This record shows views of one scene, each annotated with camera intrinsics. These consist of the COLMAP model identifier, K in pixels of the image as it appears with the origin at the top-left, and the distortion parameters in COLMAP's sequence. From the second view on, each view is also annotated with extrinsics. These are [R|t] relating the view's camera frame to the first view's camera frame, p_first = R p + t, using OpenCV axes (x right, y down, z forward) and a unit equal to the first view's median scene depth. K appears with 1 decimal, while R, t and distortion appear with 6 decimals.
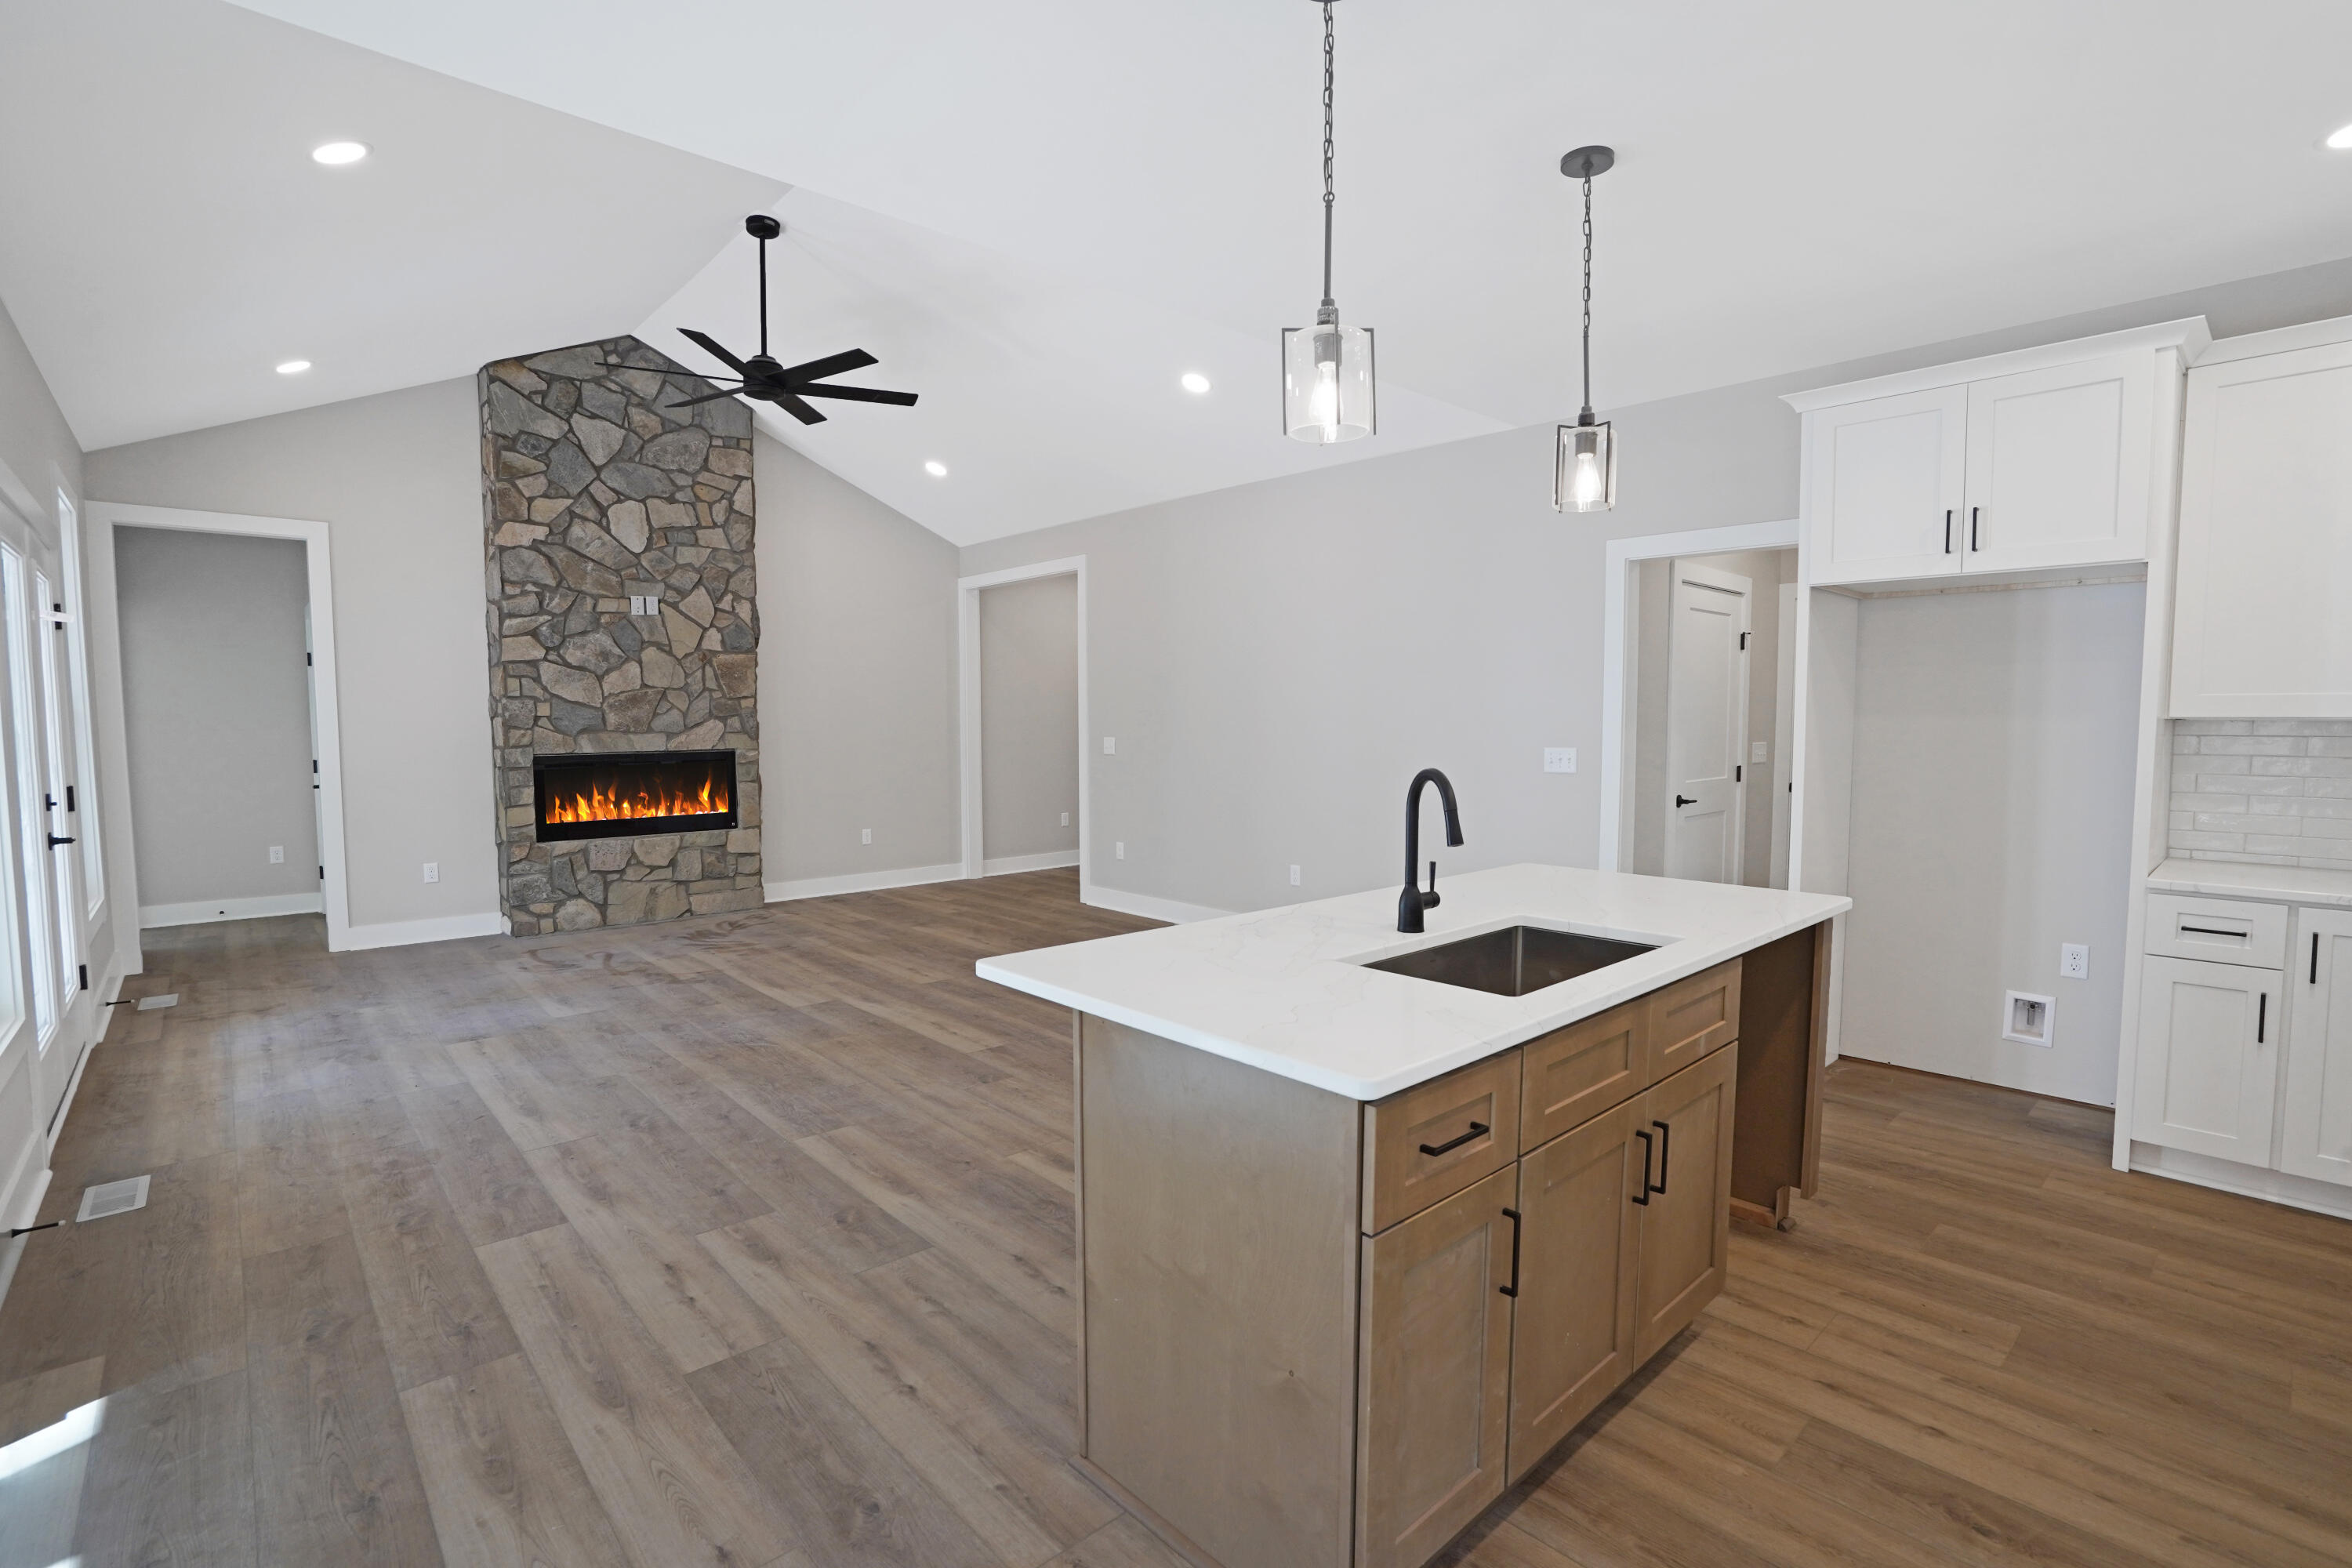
lens RADIAL K [[1130.4, 0, 1225.9], [0, 1130.4, 838.6], [0, 0, 1]] dist [-0.030151, 0.018547]
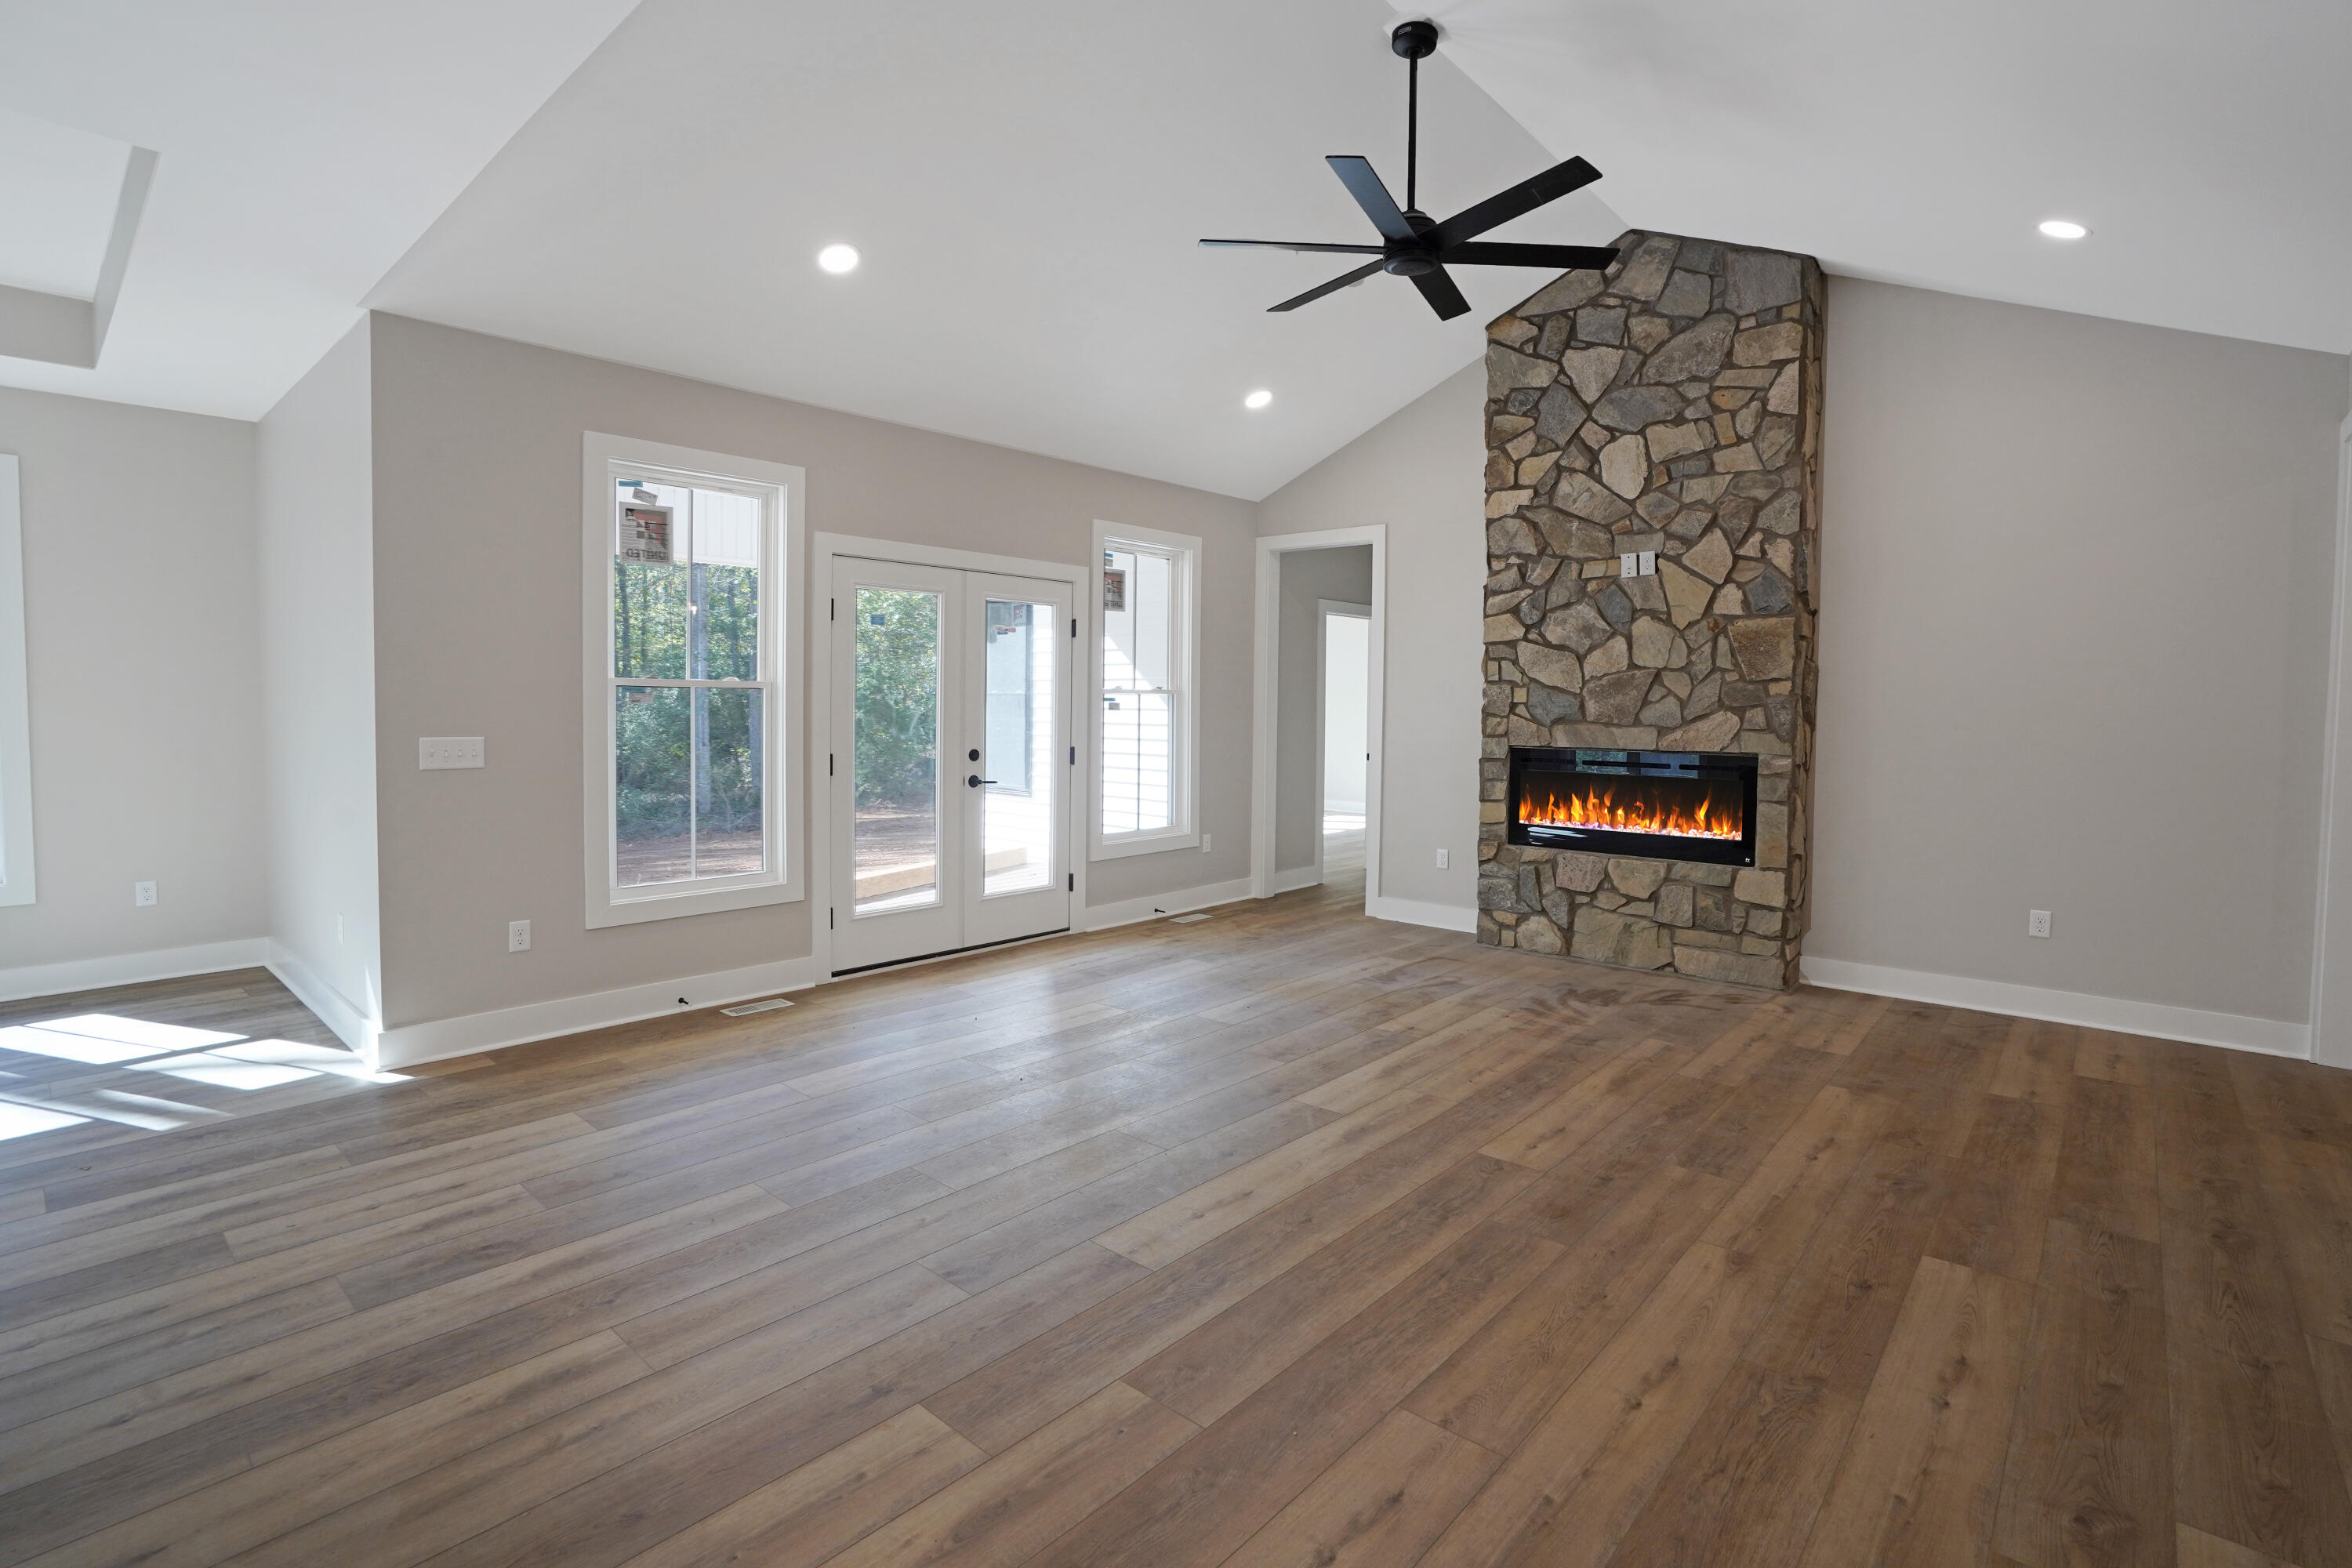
lens RADIAL K [[1130.4, 0, 1106.4], [0, 1130.4, 732.8], [0, 0, 1]] dist [-0.030151, 0.018547]
pose [[0.051227, 0.037933, -0.997966, 0.297051], [-0.120084, 0.992262, 0.031552, -0.084735], [0.991441, 0.118223, 0.055385, 0.717860]]
